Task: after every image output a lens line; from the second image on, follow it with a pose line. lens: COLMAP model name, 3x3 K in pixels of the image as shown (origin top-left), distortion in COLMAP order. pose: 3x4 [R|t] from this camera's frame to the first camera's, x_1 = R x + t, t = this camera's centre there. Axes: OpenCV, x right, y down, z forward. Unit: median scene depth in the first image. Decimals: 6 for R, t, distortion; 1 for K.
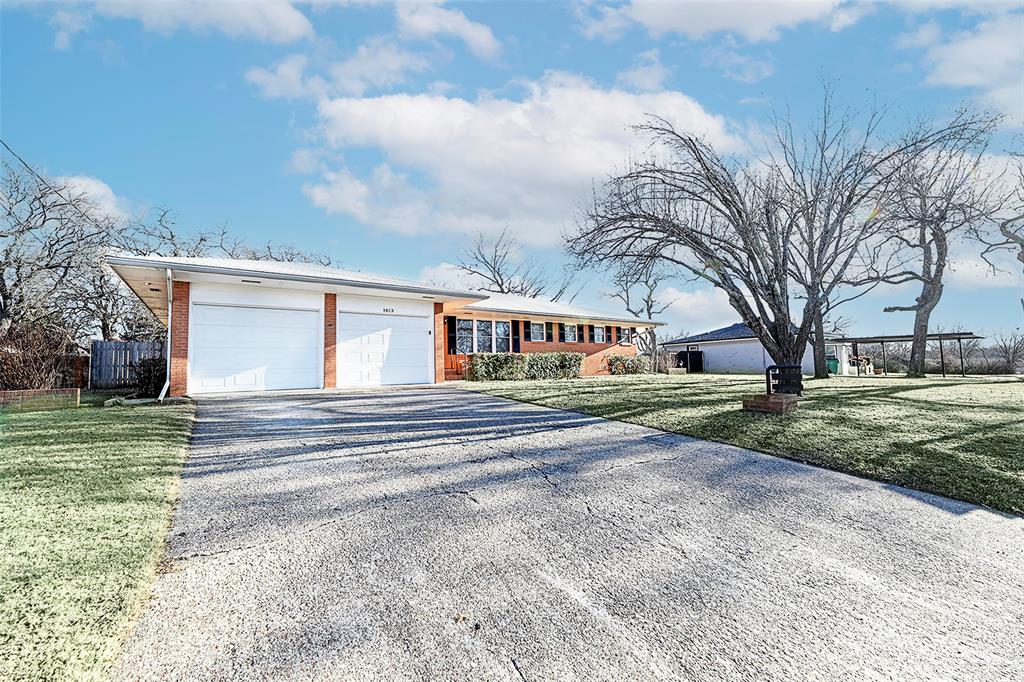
lens RADIAL K [[411.1, 0, 509.8], [0, 411.1, 344.7], [0, 0, 1]] dist [0.001518, -0.004437]
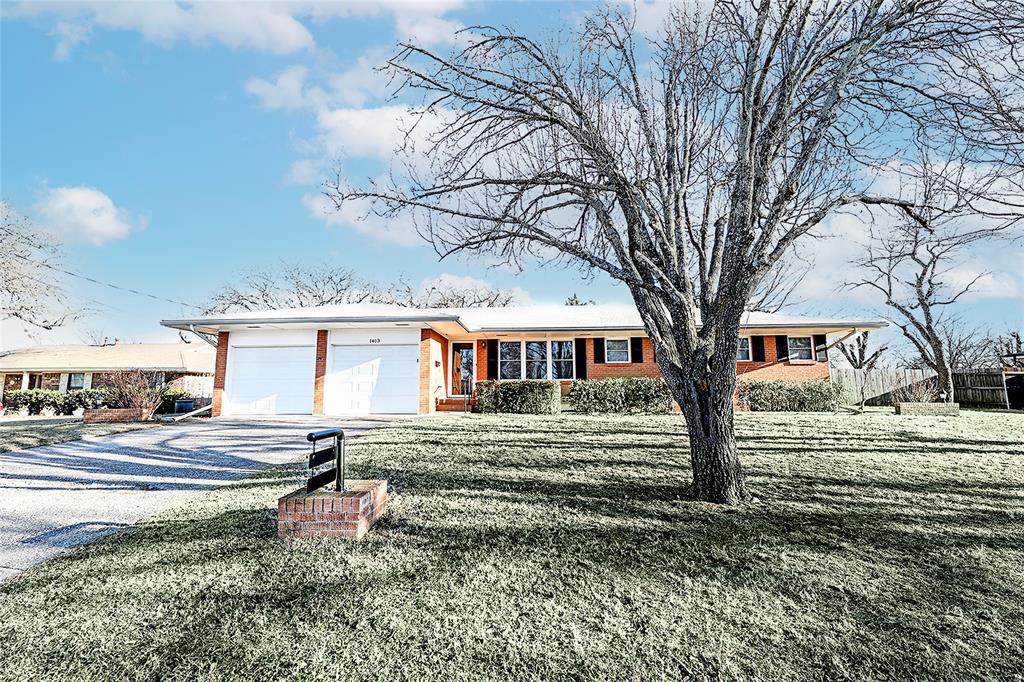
lens RADIAL K [[411.1, 0, 509.8], [0, 411.1, 344.7], [0, 0, 1]] dist [0.001518, -0.004437]
pose [[0.762885, -0.066396, -0.643115, 0.513416], [0.026564, 0.997092, -0.071430, 0.007626], [0.645988, 0.037409, 0.762430, 0.357826]]
